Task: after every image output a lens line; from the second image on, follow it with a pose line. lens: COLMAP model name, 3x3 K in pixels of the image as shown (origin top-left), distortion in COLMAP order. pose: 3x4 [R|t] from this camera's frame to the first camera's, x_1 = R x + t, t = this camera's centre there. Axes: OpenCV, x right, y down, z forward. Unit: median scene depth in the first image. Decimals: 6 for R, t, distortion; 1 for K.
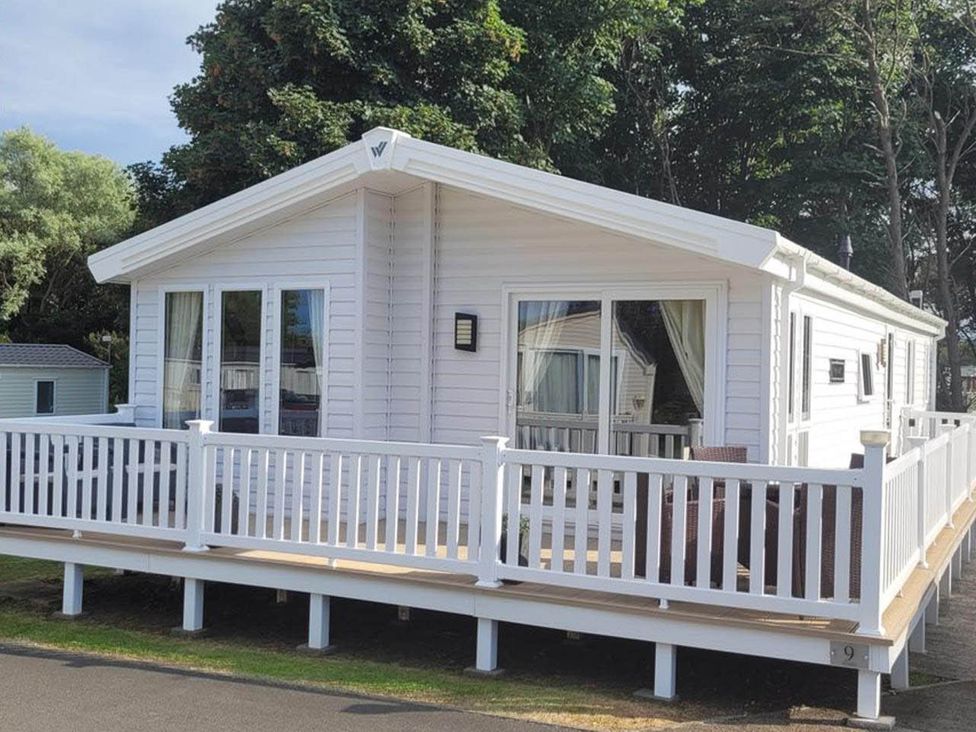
lens RADIAL K [[973.5, 0, 488.0], [0, 973.5, 366.0], [0, 0, 1]] dist [0.056814, 0.000569]
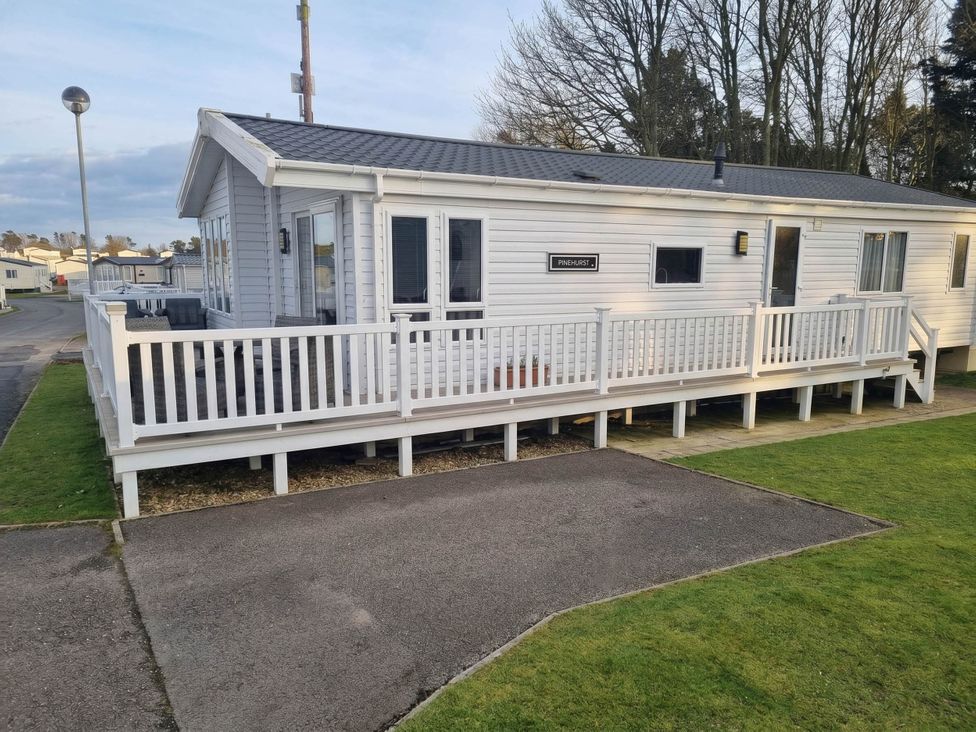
lens RADIAL K [[700.3, 0, 488.0], [0, 700.3, 366.0], [0, 0, 1]] dist [0.022765, 0.000301]
pose [[0.581347, -0.137591, 0.801938, -0.811915], [0.001214, 0.985744, 0.168247, -0.032087], [-0.813655, -0.096836, 0.573226, 0.299350]]
